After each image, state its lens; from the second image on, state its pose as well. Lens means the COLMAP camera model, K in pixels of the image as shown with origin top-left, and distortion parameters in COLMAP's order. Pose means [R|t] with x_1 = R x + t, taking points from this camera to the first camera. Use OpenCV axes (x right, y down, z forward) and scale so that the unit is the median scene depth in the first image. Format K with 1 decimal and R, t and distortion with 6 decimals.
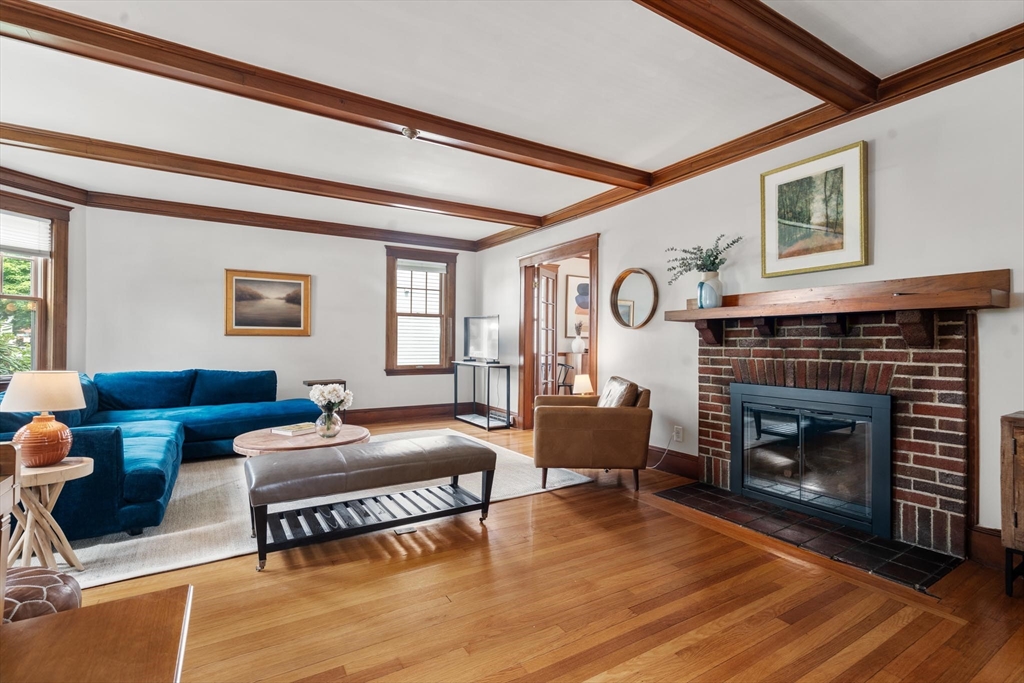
lens RADIAL K [[470.9, 0, 511.5], [0, 470.9, 343.1], [0, 0, 1]] dist [-0.000919, 0.000956]
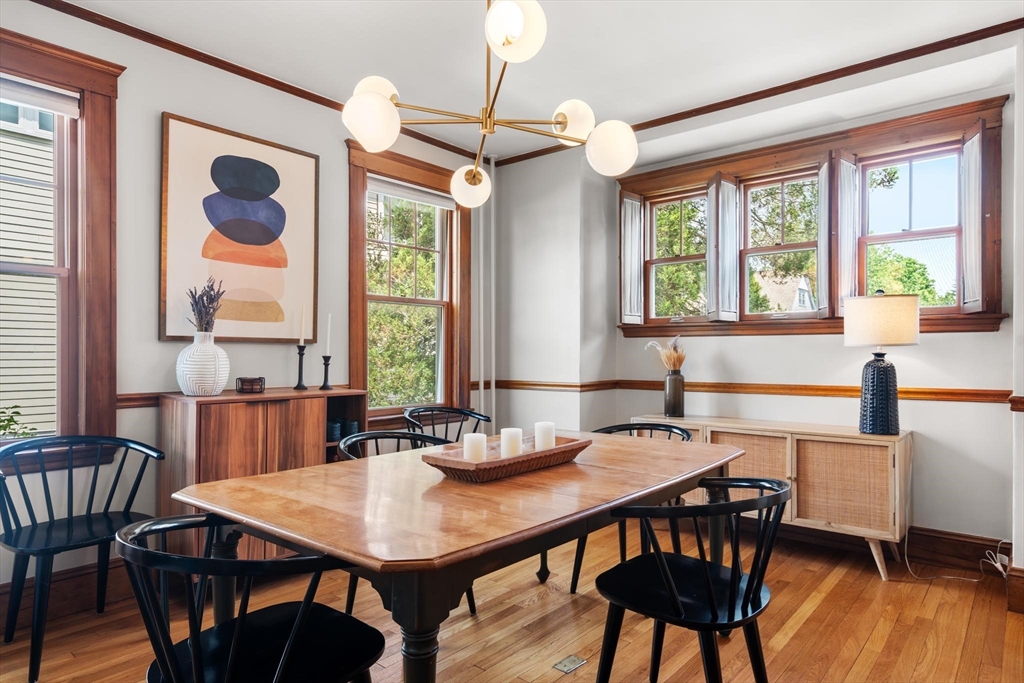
lens RADIAL K [[610.8, 0, 511.3], [0, 610.8, 345.9], [0, 0, 1]] dist [0.007173, 0.001849]
pose [[0.946602, -0.006055, 0.322348, 0.314522], [0.008361, 0.999948, -0.005771, -0.007203], [-0.322296, 0.008158, 0.946604, 0.957546]]
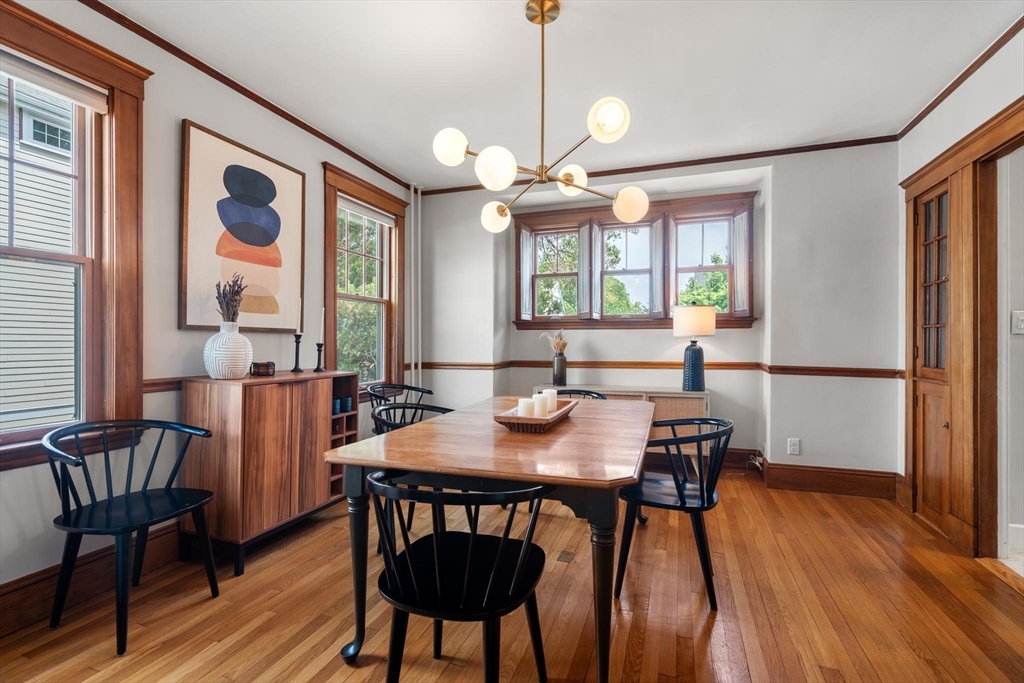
lens RADIAL K [[470.9, 0, 515.1], [0, 470.9, 339.2], [0, 0, 1]] dist [-0.000919, 0.000956]
pose [[0.769090, -0.007333, 0.639098, 0.140805], [0.006388, 0.999972, 0.003786, -0.007971], [-0.639108, 0.001170, 0.769116, 1.022069]]
